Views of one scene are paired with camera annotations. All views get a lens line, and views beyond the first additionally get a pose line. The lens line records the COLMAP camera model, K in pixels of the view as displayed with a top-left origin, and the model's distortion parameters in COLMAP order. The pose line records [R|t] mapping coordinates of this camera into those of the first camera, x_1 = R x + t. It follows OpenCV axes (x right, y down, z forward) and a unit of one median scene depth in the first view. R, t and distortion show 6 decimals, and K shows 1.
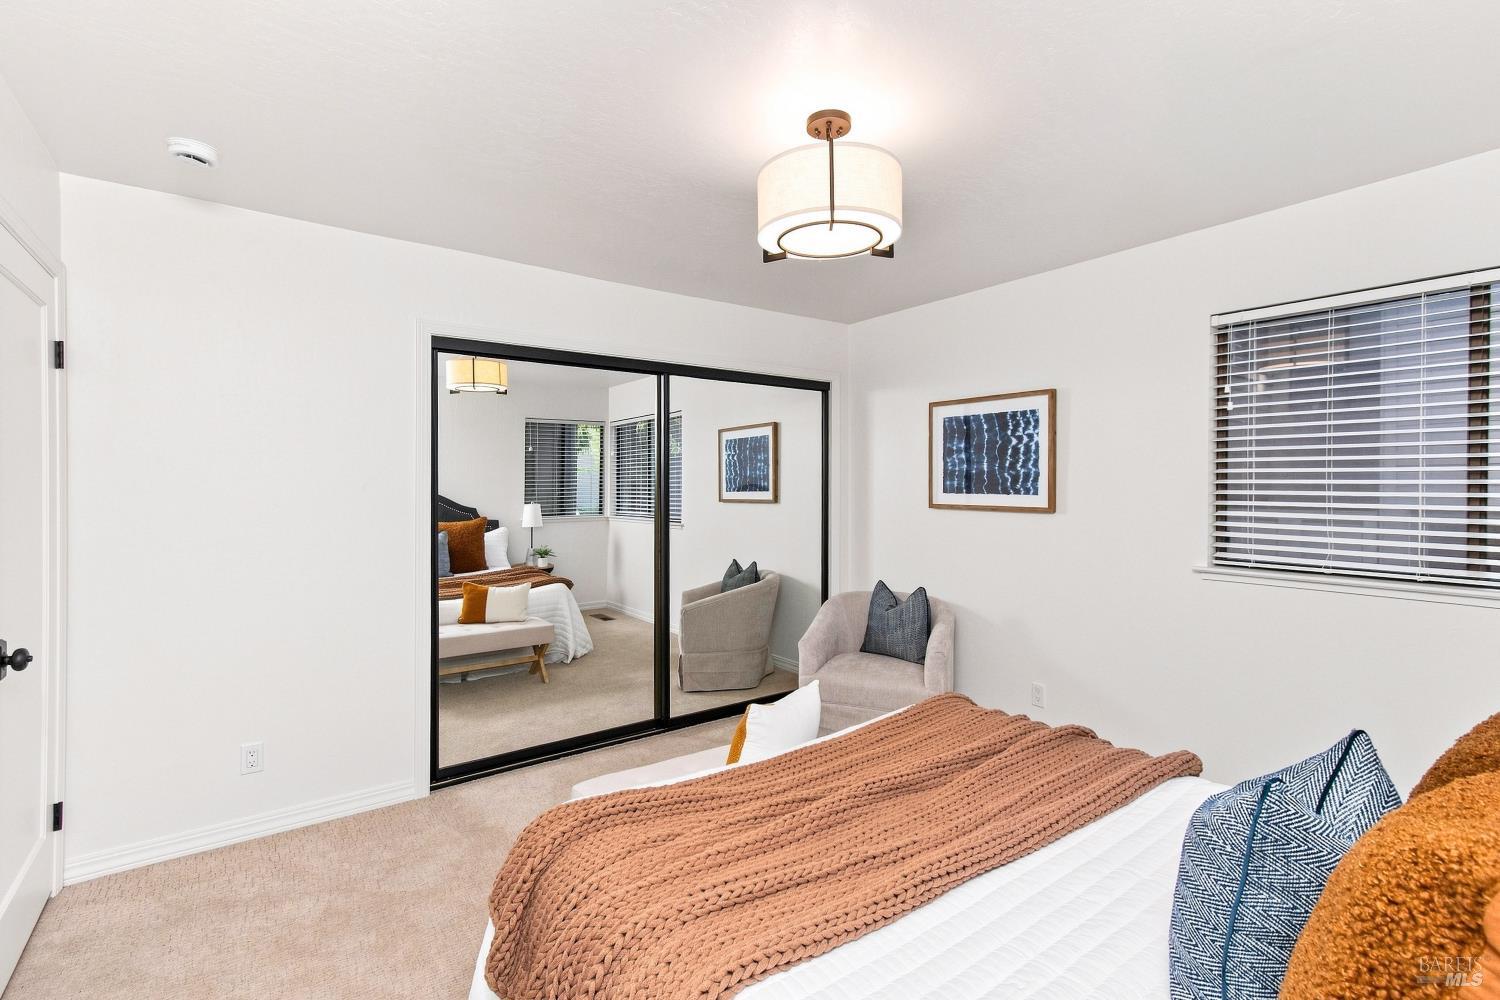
lens RADIAL K [[671.5, 0, 748.3], [0, 671.5, 489.4], [0, 0, 1]] dist [0.017663, -0.001951]
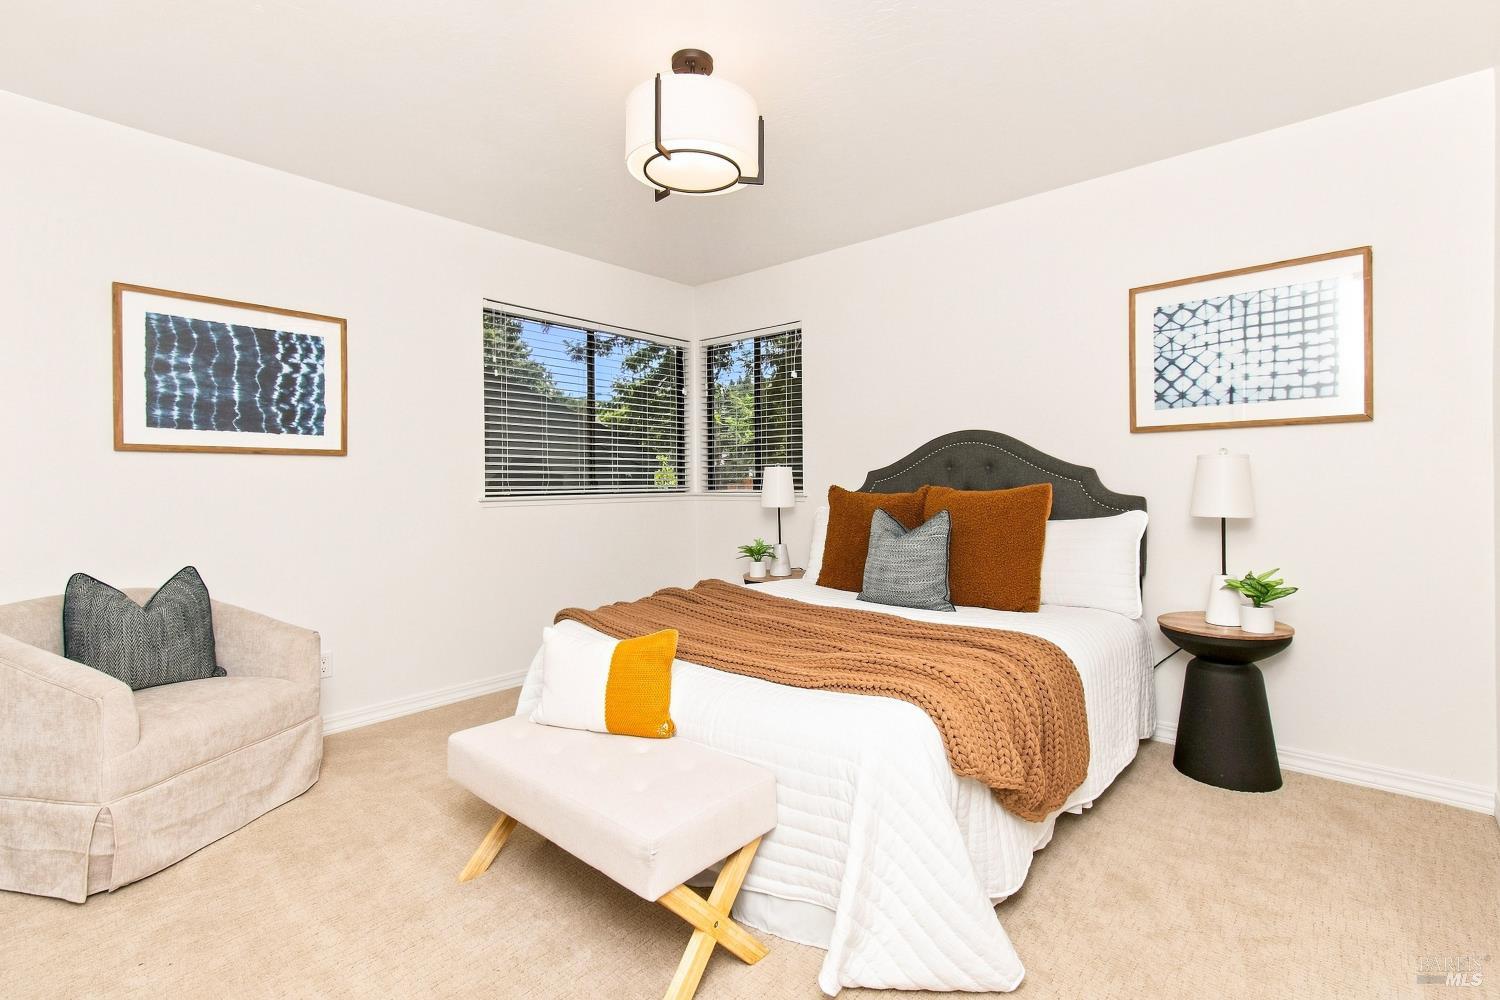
lens RADIAL K [[671.5, 0, 749.2], [0, 671.5, 490.5], [0, 0, 1]] dist [0.017663, -0.001951]
pose [[-0.183498, -0.009441, 0.982975, -0.515792], [0.016131, 0.999790, 0.012614, 0.074697], [-0.982888, 0.018171, -0.183307, 0.596986]]
